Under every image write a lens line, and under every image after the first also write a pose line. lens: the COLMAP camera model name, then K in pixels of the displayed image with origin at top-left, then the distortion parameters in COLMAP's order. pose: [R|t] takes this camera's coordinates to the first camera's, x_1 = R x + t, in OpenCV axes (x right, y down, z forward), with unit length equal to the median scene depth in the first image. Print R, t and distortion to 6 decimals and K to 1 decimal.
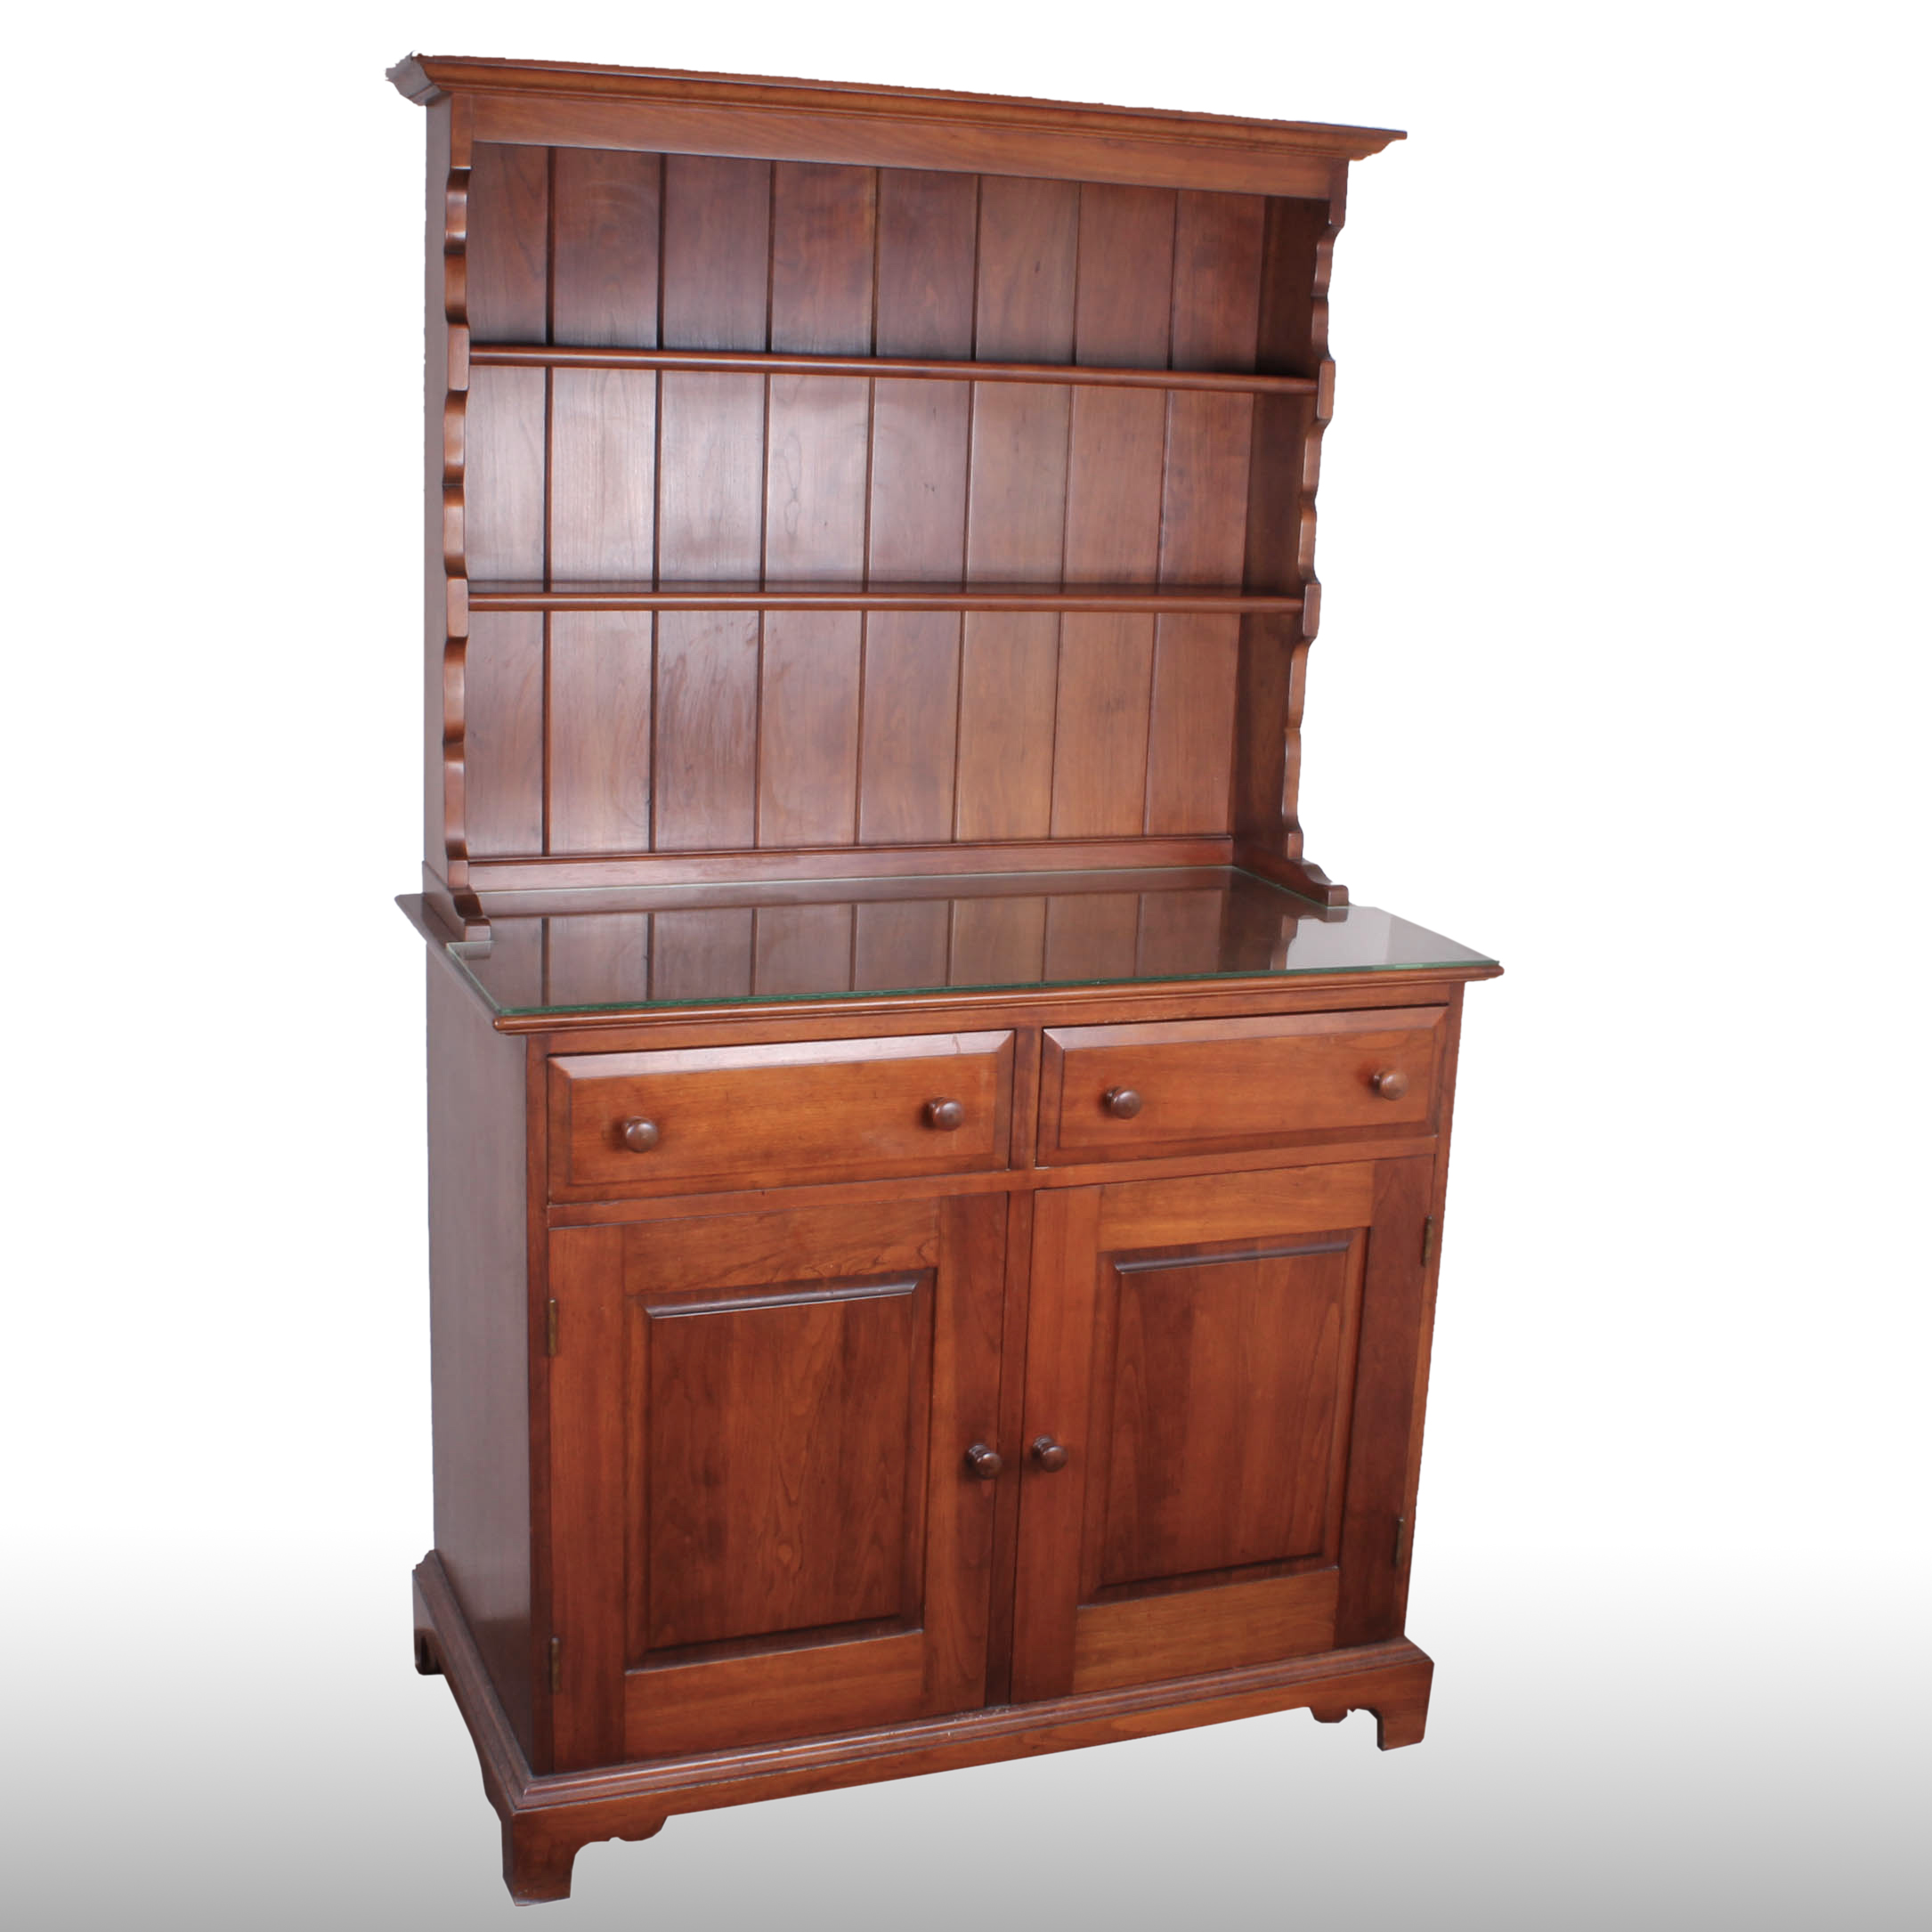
lens RADIAL K [[2504.0, 0, 966.0], [0, 2504.0, 966.0], [0, 0, 1]] dist [-0.122956, 0.002202]
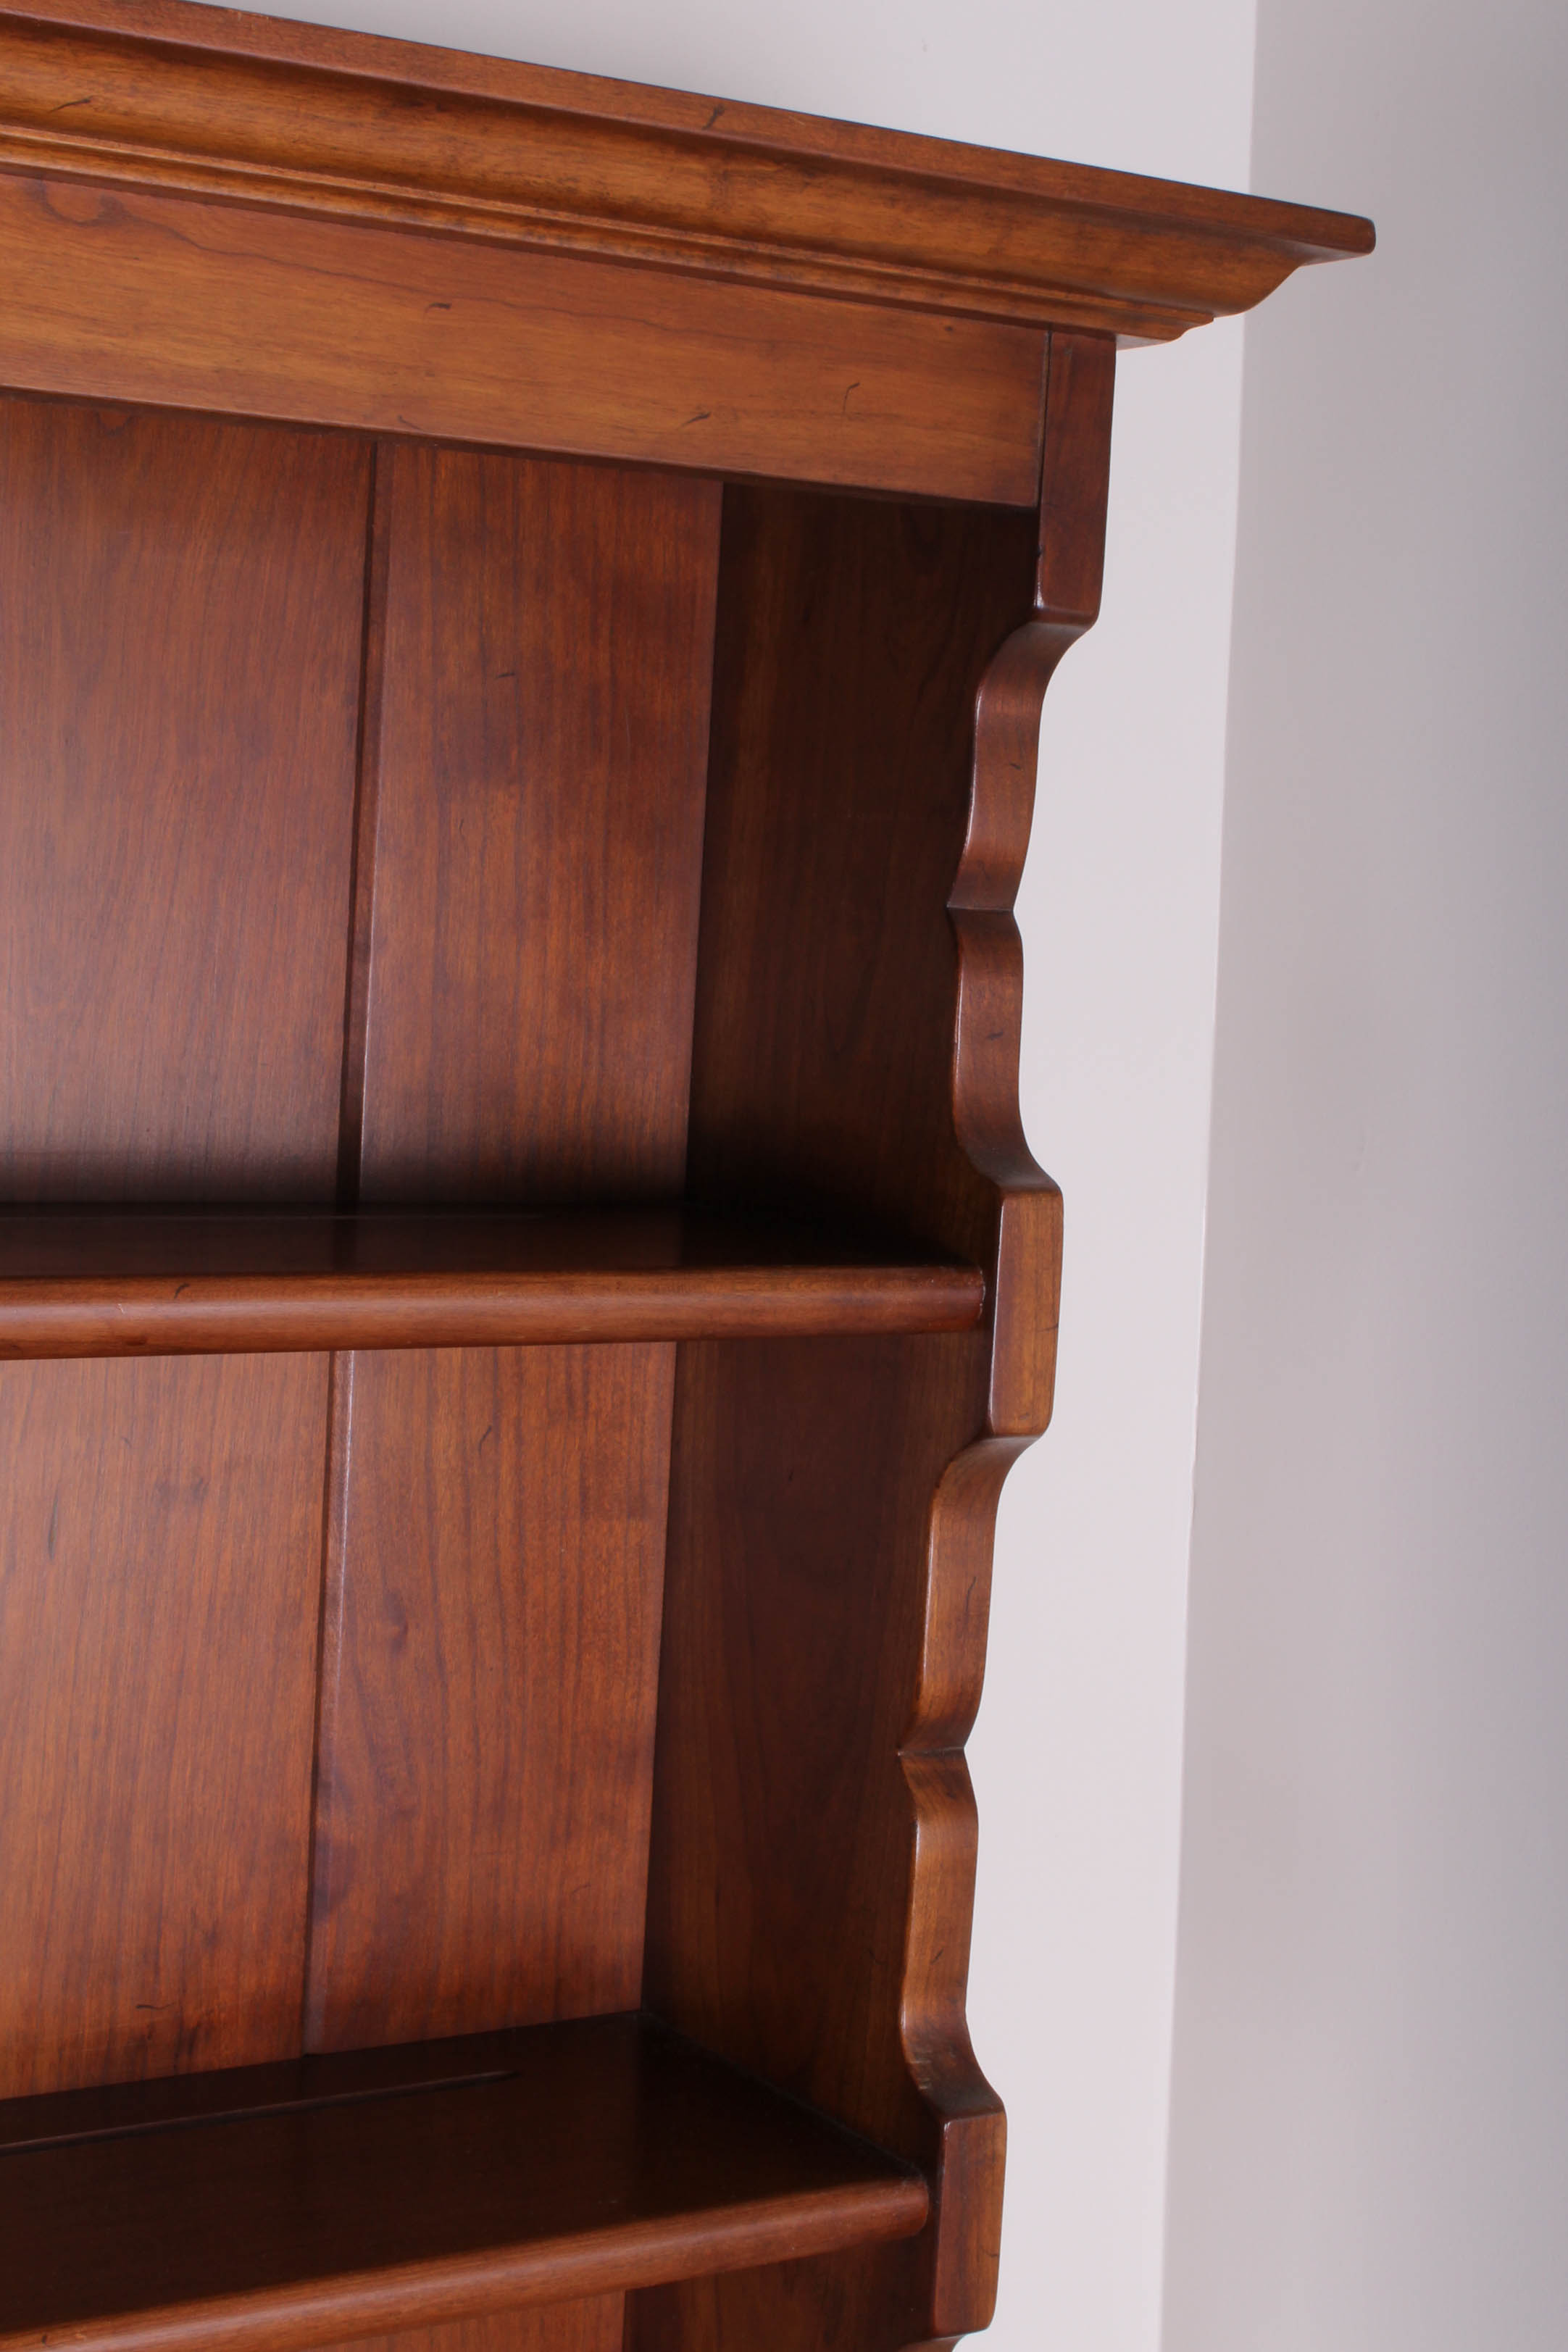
lens RADIAL K [[3619.5, 0, 714.4], [0, 3619.5, 1135.1], [0, 0, 1]] dist [-0.024071, -0.046116]
pose [[0.981972, -0.003308, 0.188997, 0.051627], [0.031452, 0.988769, -0.146104, -0.197990], [-0.186391, 0.149414, 0.971048, 0.665582]]
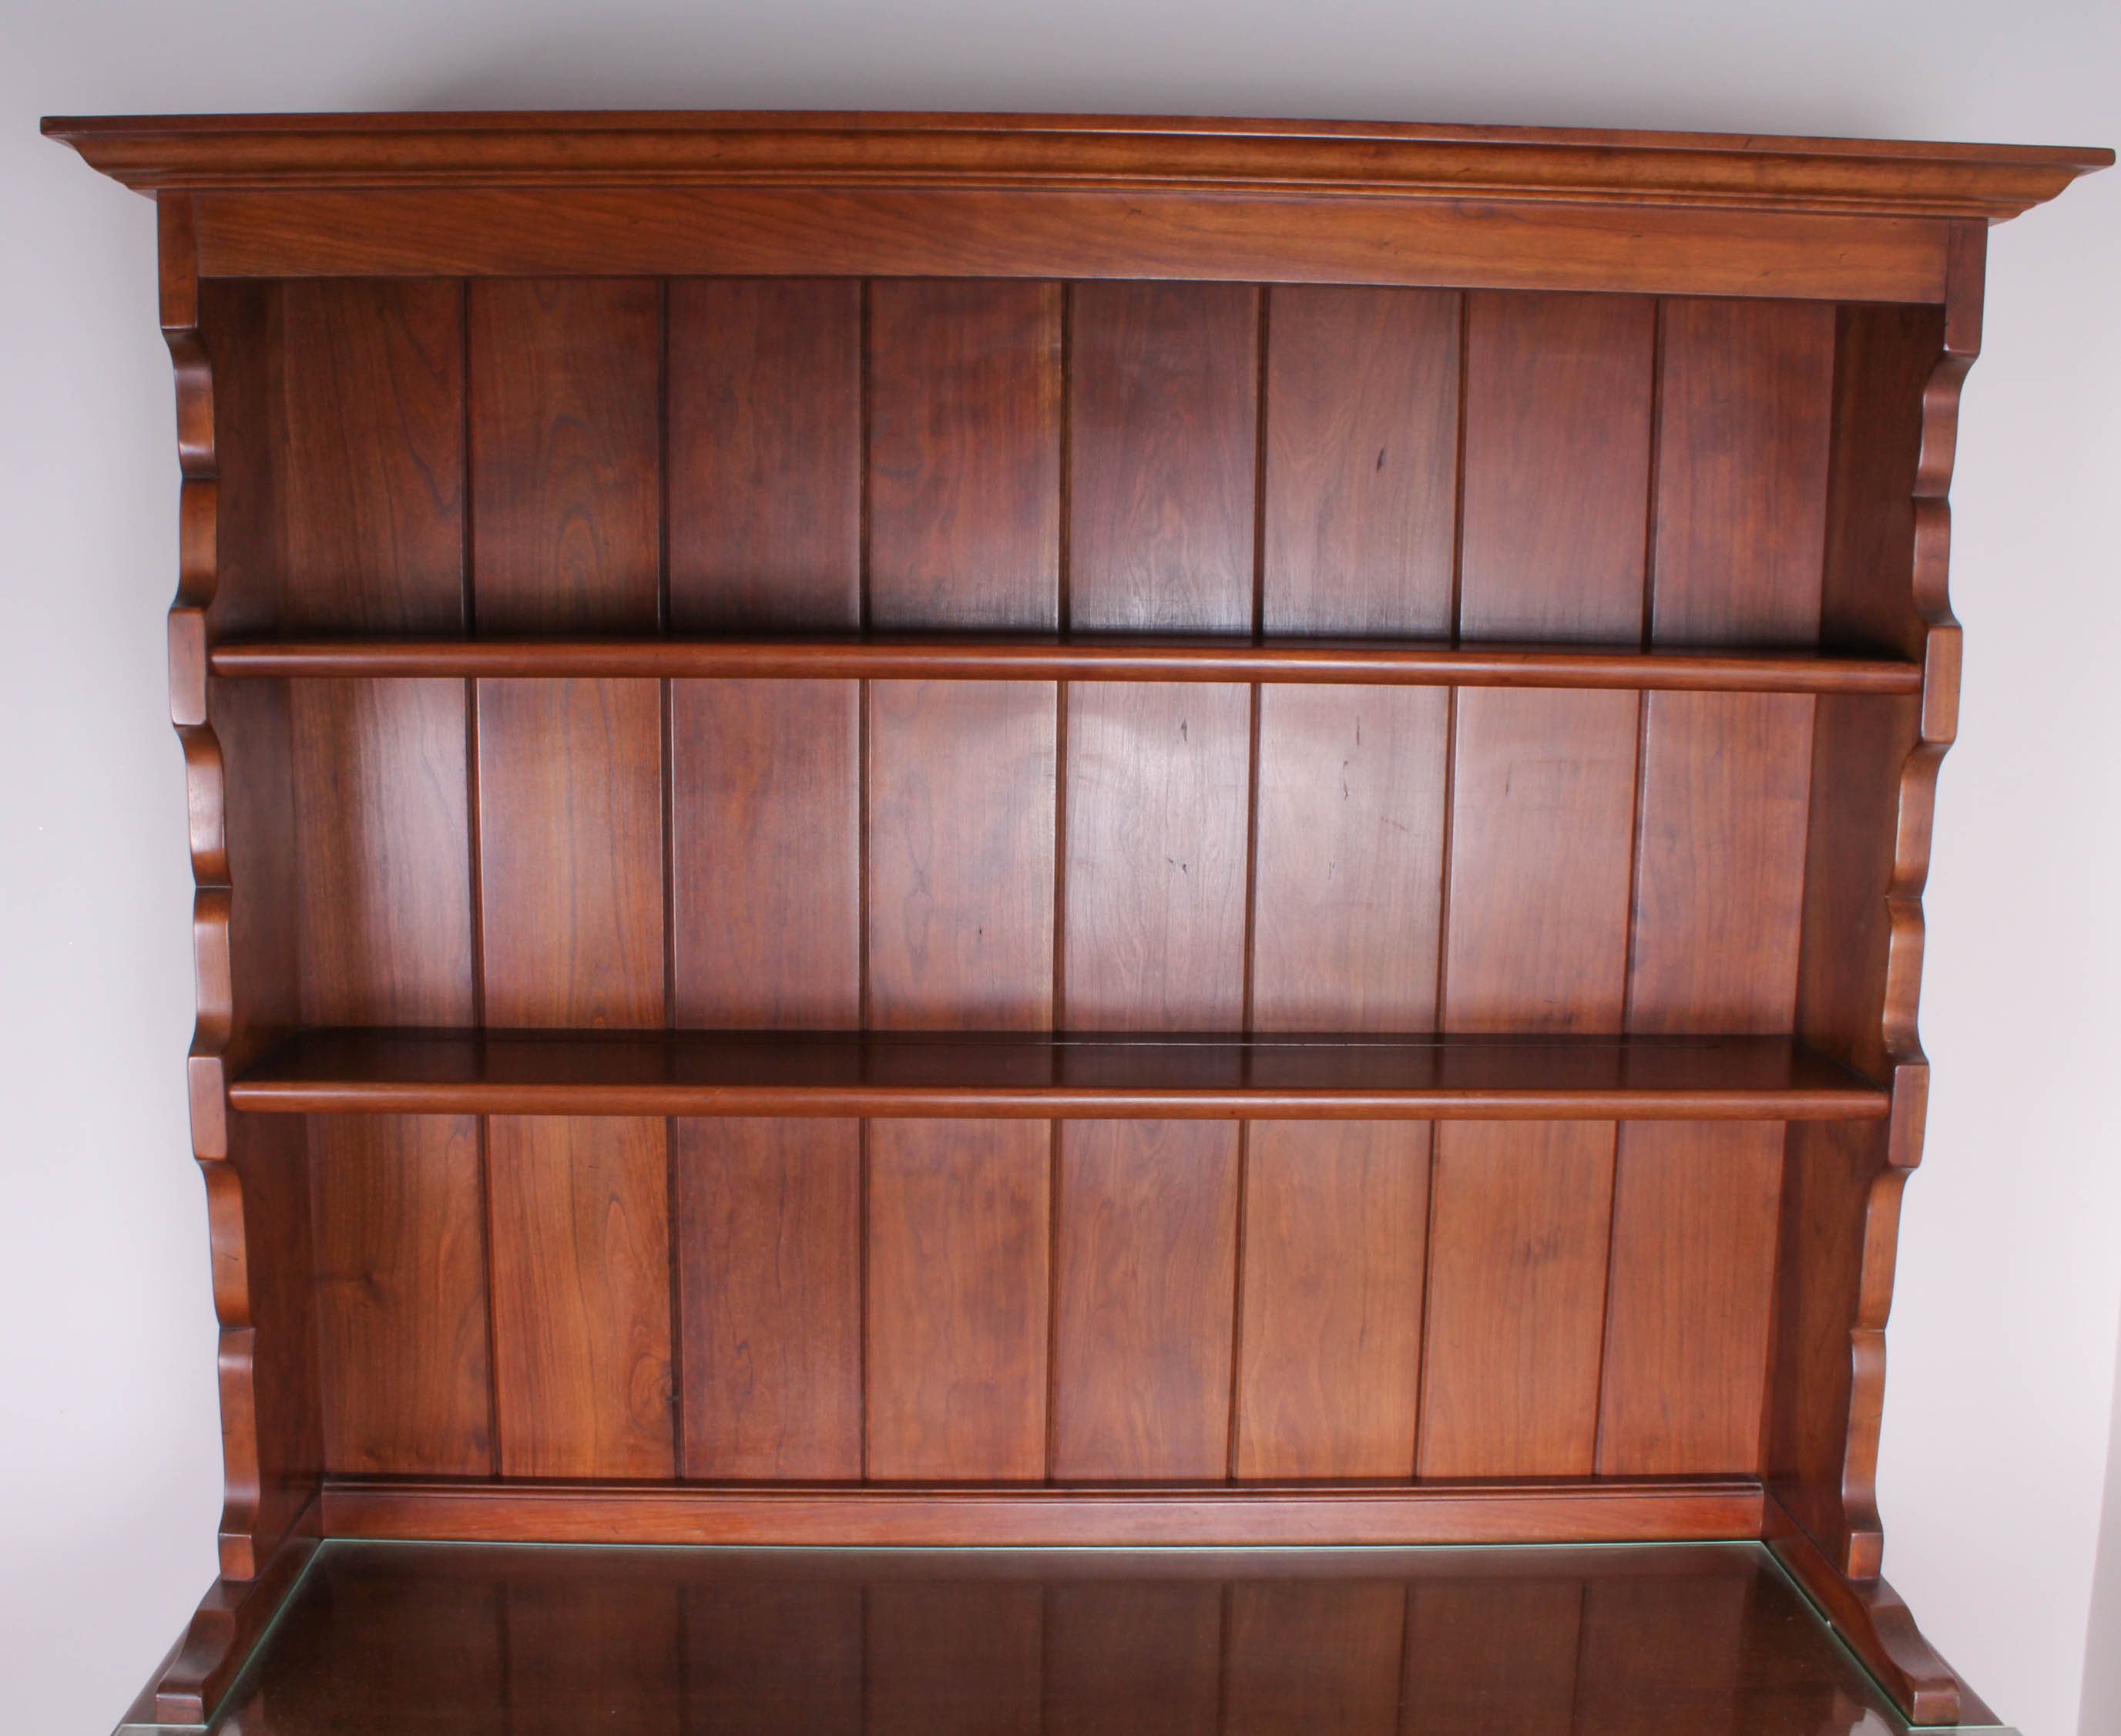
lens RADIAL K [[2211.8, 0, 1002.0], [0, 2211.8, 911.9], [0, 0, 1]] dist [-0.179259, 0.170669]
pose [[0.941886, 0.024181, -0.335060, 0.112145], [-0.050880, 0.996168, -0.071137, -0.145410], [0.332056, 0.084051, 0.939508, 0.532219]]
